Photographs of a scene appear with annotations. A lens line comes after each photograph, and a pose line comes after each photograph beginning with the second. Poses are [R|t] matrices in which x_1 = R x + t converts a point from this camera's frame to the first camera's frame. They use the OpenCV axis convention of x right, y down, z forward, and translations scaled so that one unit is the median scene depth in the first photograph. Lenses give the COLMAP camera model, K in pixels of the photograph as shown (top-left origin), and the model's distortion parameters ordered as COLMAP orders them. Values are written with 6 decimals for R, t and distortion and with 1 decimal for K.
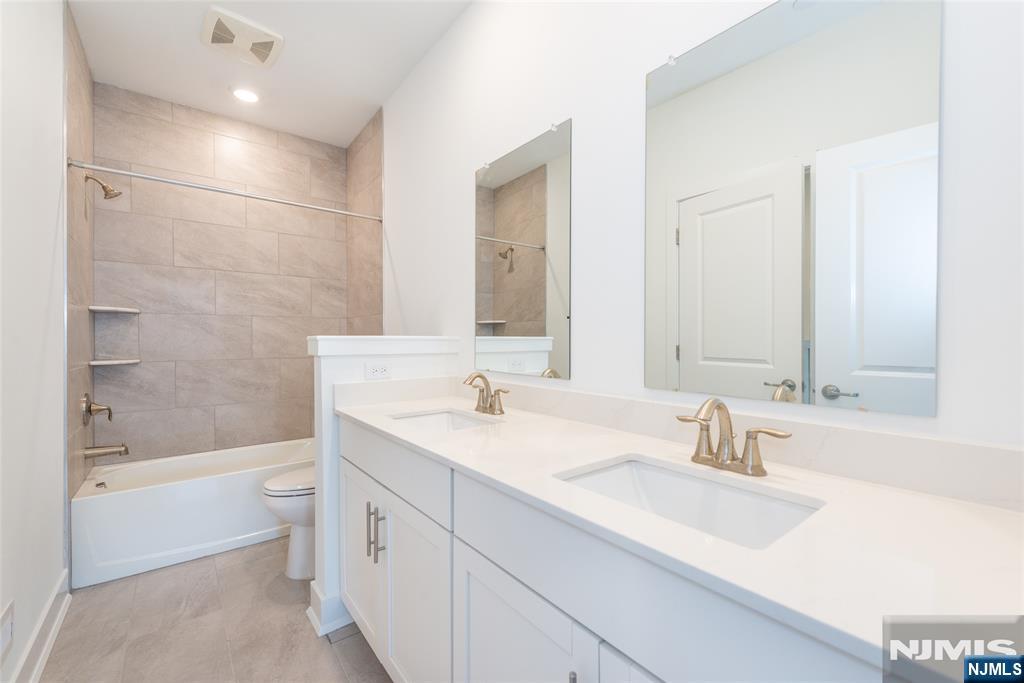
lens RADIAL K [[428.9, 0, 511.3], [0, 428.9, 340.8], [0, 0, 1]] dist [0.001889, 0.000104]
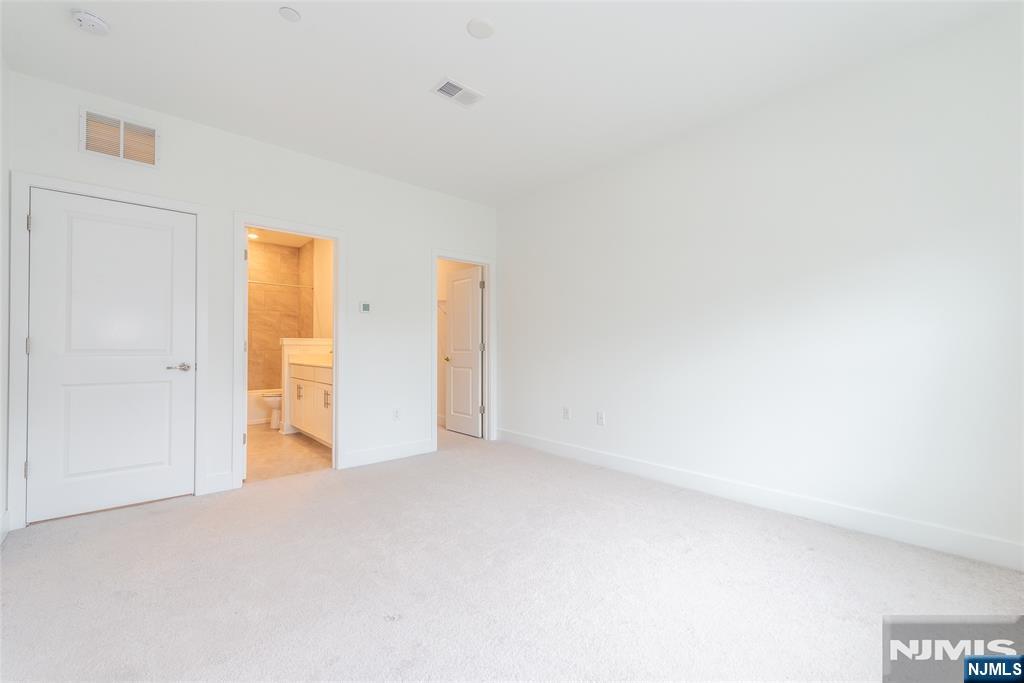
lens RADIAL K [[428.9, 0, 513.3], [0, 428.9, 342.1], [0, 0, 1]] dist [0.001889, 0.000104]
pose [[0.997705, 0.000010, 0.067708, 0.538250], [0.000982, 0.999893, -0.014617, 0.035823], [-0.067700, 0.014650, 0.997598, -1.190834]]
